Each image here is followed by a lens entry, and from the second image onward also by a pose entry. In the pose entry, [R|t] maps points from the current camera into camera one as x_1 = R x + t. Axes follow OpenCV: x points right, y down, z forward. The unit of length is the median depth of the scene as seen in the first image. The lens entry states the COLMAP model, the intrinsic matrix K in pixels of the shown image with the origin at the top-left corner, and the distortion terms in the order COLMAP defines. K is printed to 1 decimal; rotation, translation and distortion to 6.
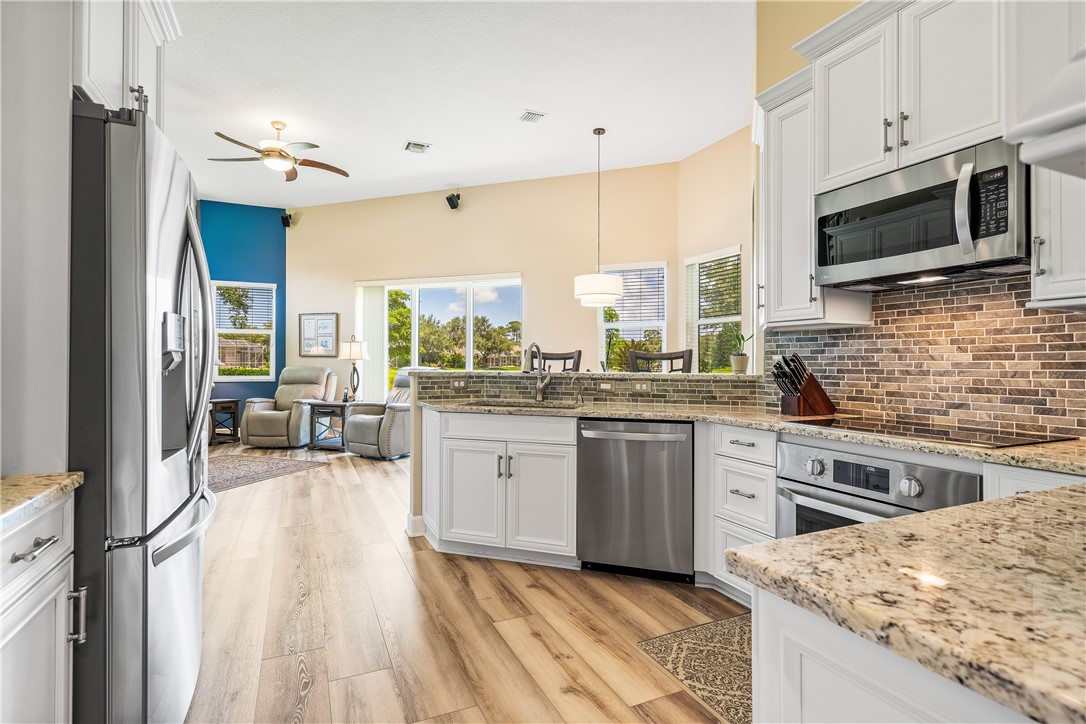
lens RADIAL K [[545.1, 0, 541.1], [0, 545.1, 352.7], [0, 0, 1]] dist [-0.001470, 0.000058]
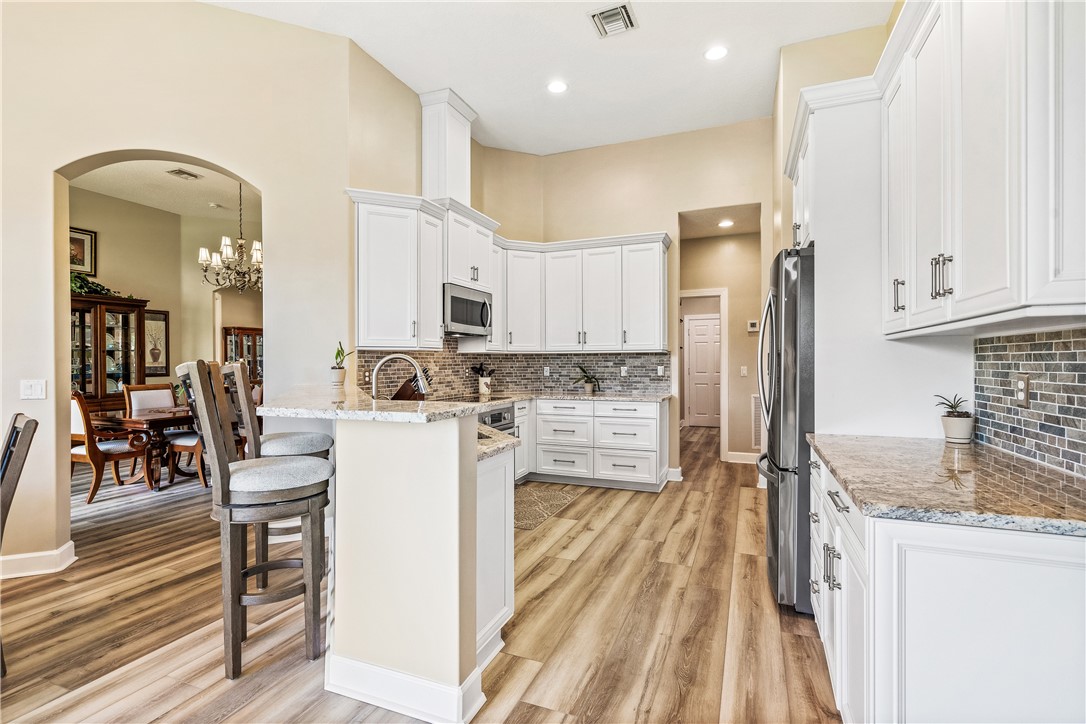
lens RADIAL K [[497.8, 0, 548.2], [0, 497.8, 365.0], [0, 0, 1]] dist [-0.004115, 0.000123]
pose [[-0.690287, -0.004746, 0.723520, -0.359569], [-0.010487, 0.999939, -0.003447, -0.001736], [-0.723459, -0.009967, -0.690295, 0.720952]]
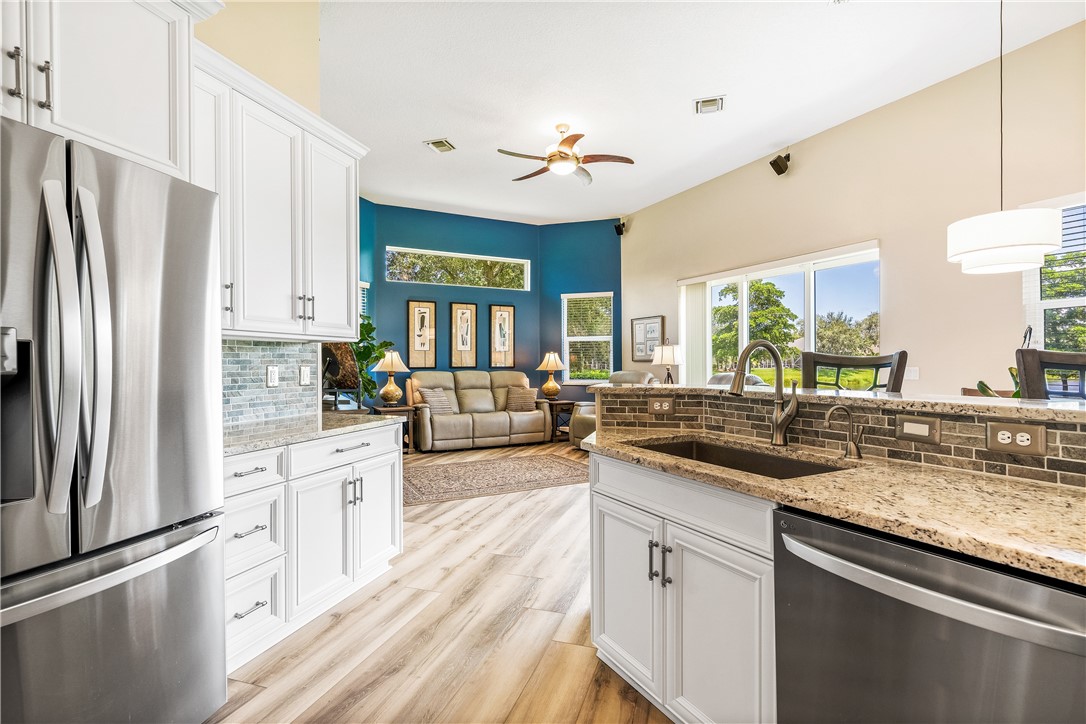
lens RADIAL K [[509.4, 0, 543.0], [0, 509.4, 362.0], [0, 0, 1]] dist [-0.000701, 0.000586]
pose [[0.739111, -0.008520, -0.673530, 0.095363], [0.018339, 0.999804, 0.007477, -0.002455], [0.673334, -0.017878, 0.739122, 0.251587]]
